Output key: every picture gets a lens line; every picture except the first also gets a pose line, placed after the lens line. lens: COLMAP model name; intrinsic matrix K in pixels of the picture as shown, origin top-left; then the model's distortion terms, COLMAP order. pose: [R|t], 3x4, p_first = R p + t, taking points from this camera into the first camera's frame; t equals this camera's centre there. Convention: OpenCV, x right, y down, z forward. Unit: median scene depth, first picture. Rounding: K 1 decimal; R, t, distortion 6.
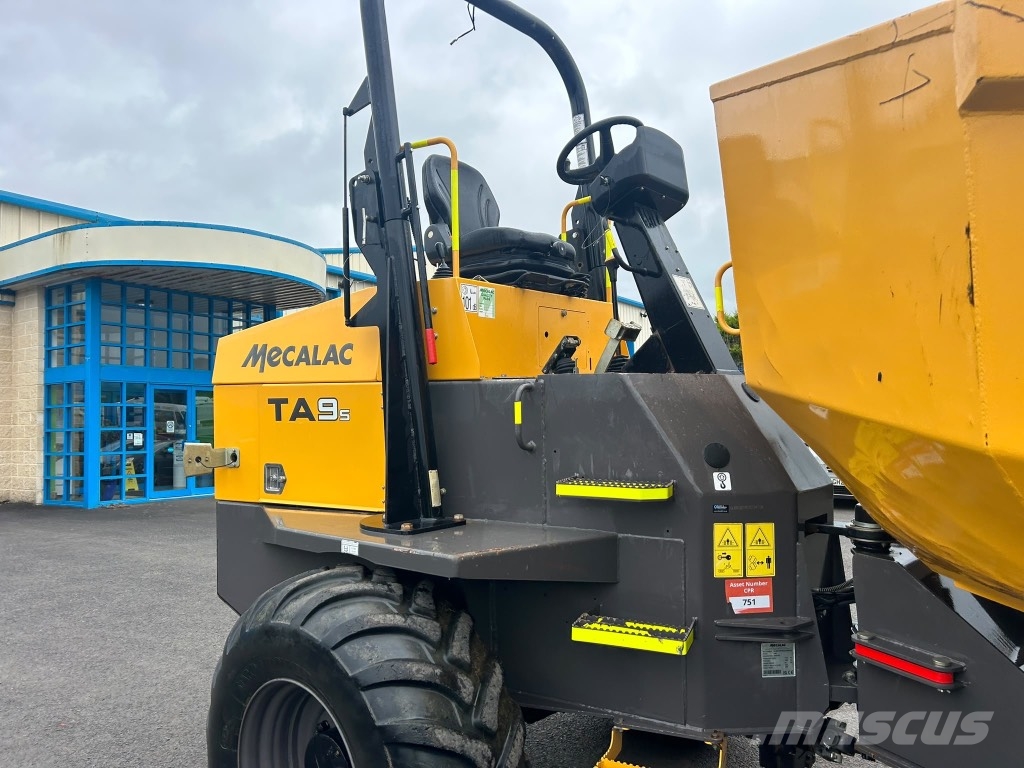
lens RADIAL K [[773.6, 0, 519.7], [0, 773.6, 392.0], [0, 0, 1]] dist [0.054725, -0.057657]
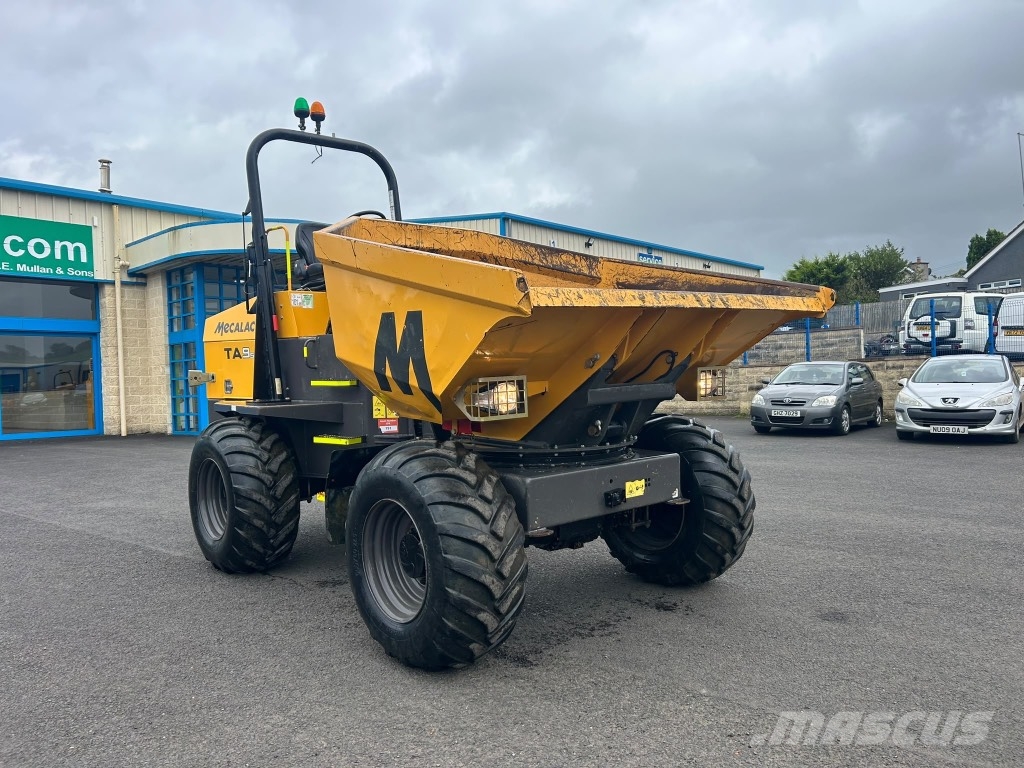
lens RADIAL K [[773.6, 0, 505.2], [0, 773.6, 391.3], [0, 0, 1]] dist [0.054725, -0.057657]
pose [[0.986005, -0.011326, -0.166332, 0.786361], [0.021322, 0.998064, 0.058432, 0.017863], [0.165348, -0.061161, 0.984337, -0.961984]]
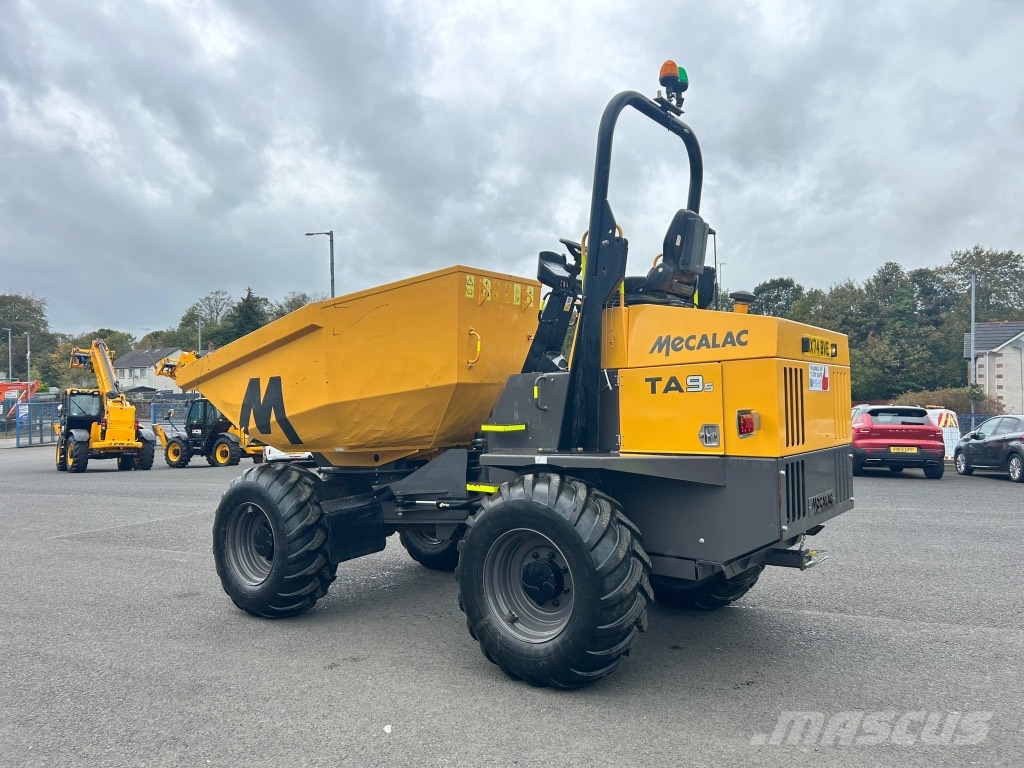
lens RADIAL K [[773.6, 0, 503.3], [0, 773.6, 382.3], [0, 0, 1]] dist [0.054725, -0.057657]
pose [[0.958105, -0.045038, -0.282853, -0.235953], [0.042094, 0.998978, -0.016480, 0.030861], [0.283306, 0.003883, 0.959022, -0.379340]]
